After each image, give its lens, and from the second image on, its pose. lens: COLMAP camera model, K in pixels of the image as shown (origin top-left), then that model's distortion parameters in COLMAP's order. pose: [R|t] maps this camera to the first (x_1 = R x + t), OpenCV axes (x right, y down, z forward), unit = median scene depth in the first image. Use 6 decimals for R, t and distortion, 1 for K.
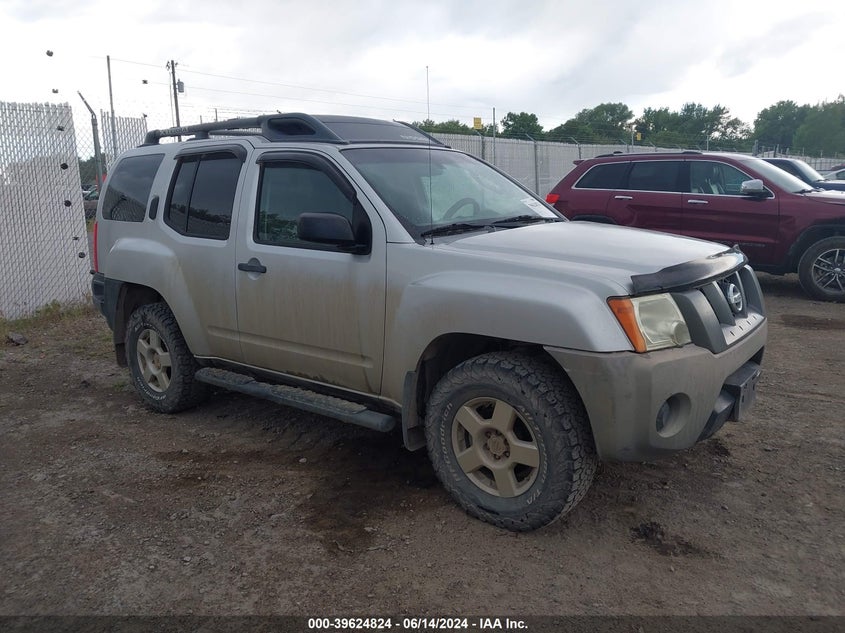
lens RADIAL K [[678.6, 0, 413.0], [0, 678.6, 316.0], [0, 0, 1]] dist [-0.011572, -0.008100]
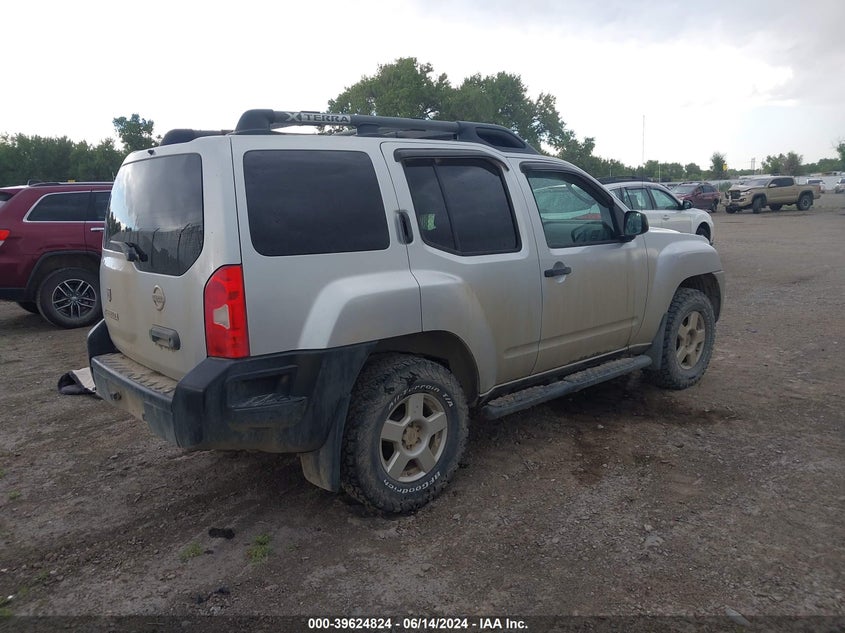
lens RADIAL K [[678.6, 0, 413.0], [0, 678.6, 316.0], [0, 0, 1]] dist [-0.011572, -0.008100]
pose [[0.172247, -0.157778, 0.972336, -1.326830], [0.218765, 0.968566, 0.118412, -0.181238], [-0.960455, 0.192317, 0.201349, 1.037948]]
